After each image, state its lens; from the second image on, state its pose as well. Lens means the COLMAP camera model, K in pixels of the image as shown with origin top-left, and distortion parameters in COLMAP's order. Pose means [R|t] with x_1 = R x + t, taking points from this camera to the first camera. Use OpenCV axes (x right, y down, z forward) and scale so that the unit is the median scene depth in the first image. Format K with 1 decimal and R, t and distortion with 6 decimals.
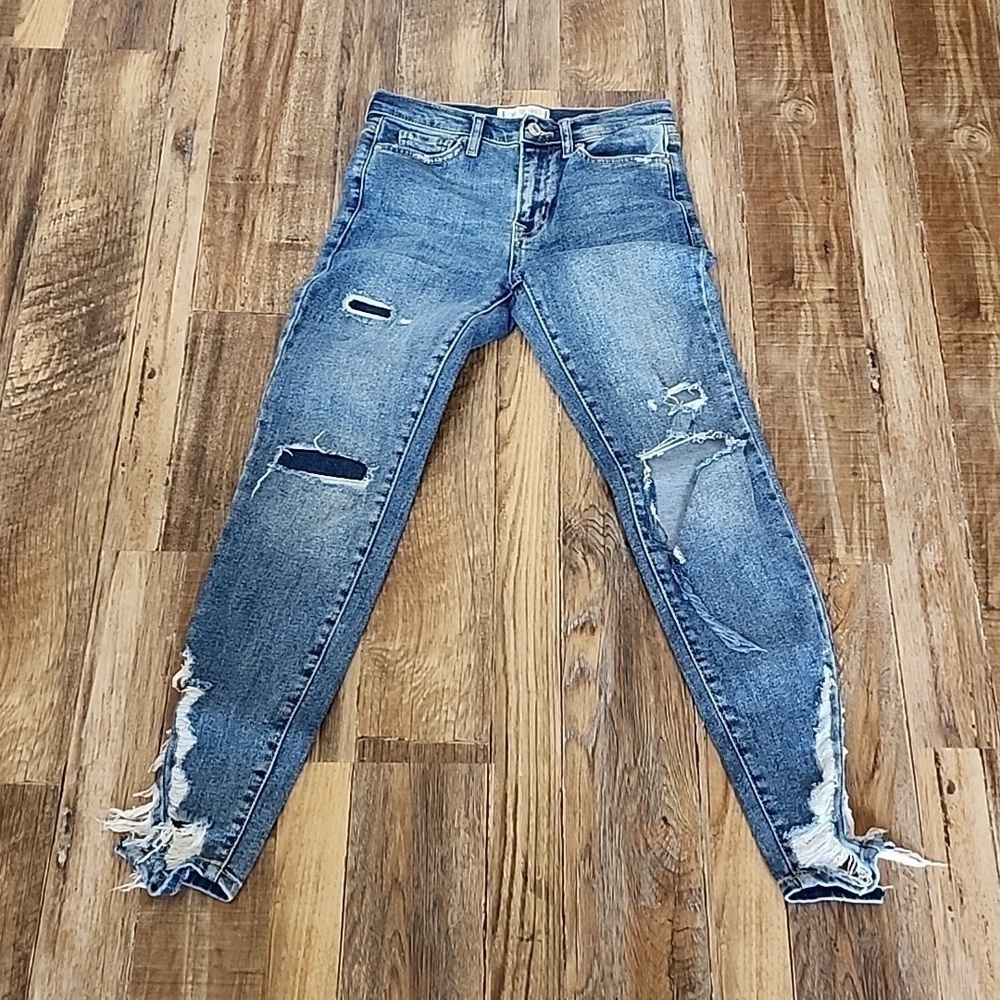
lens RADIAL K [[1404.7, 0, 500.0], [0, 1404.7, 500.0], [0, 0, 1]] dist [0.190414, -0.476360]
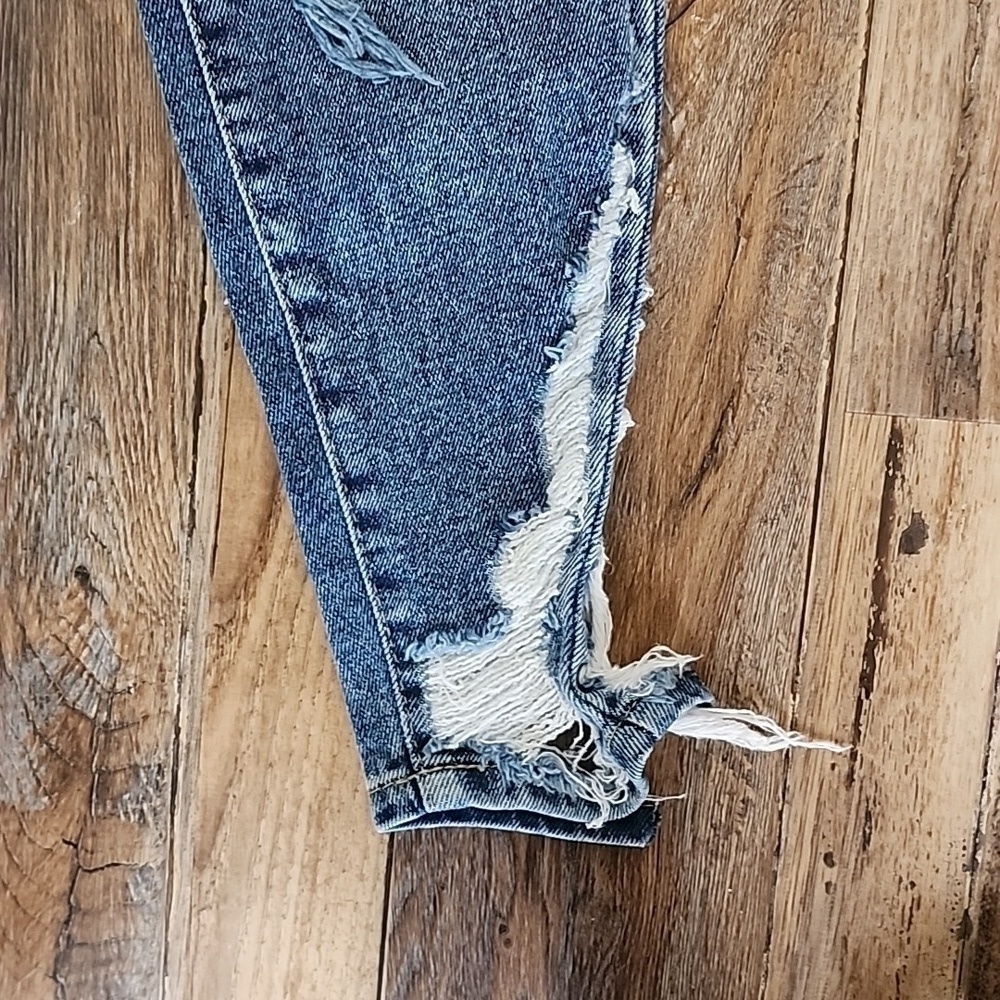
lens RADIAL K [[1404.7, 0, 500.0], [0, 1404.7, 500.0], [0, 0, 1]] dist [0.190414, -0.476360]
pose [[0.997557, 0.068509, 0.013636, 0.188920], [-0.064769, 0.834057, 0.547863, 0.010425], [0.026160, -0.547408, 0.836457, 0.641231]]
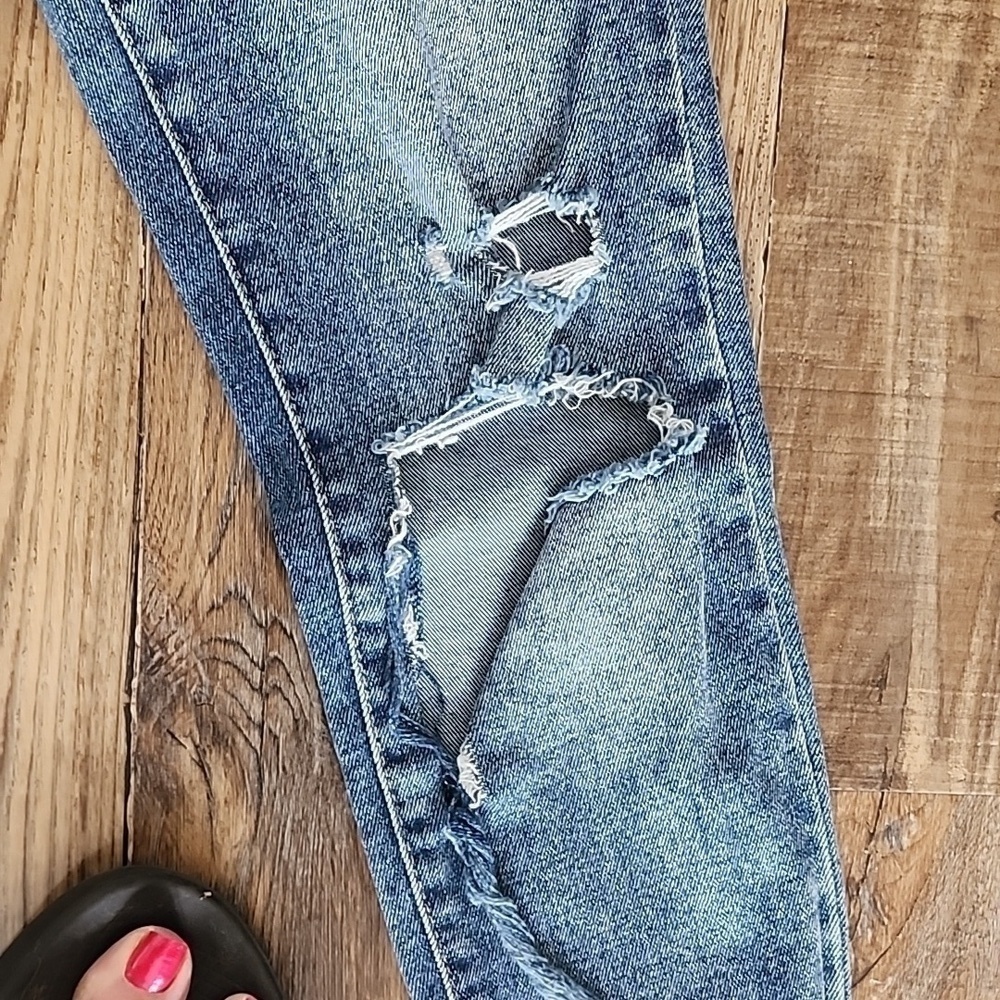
lens RADIAL K [[1404.7, 0, 500.0], [0, 1404.7, 500.0], [0, 0, 1]] dist [0.190414, -0.476360]
pose [[0.995554, 0.032804, 0.088295, 0.096898], [-0.075717, 0.836297, 0.543024, -0.200861], [-0.056028, -0.547295, 0.835062, 0.713695]]
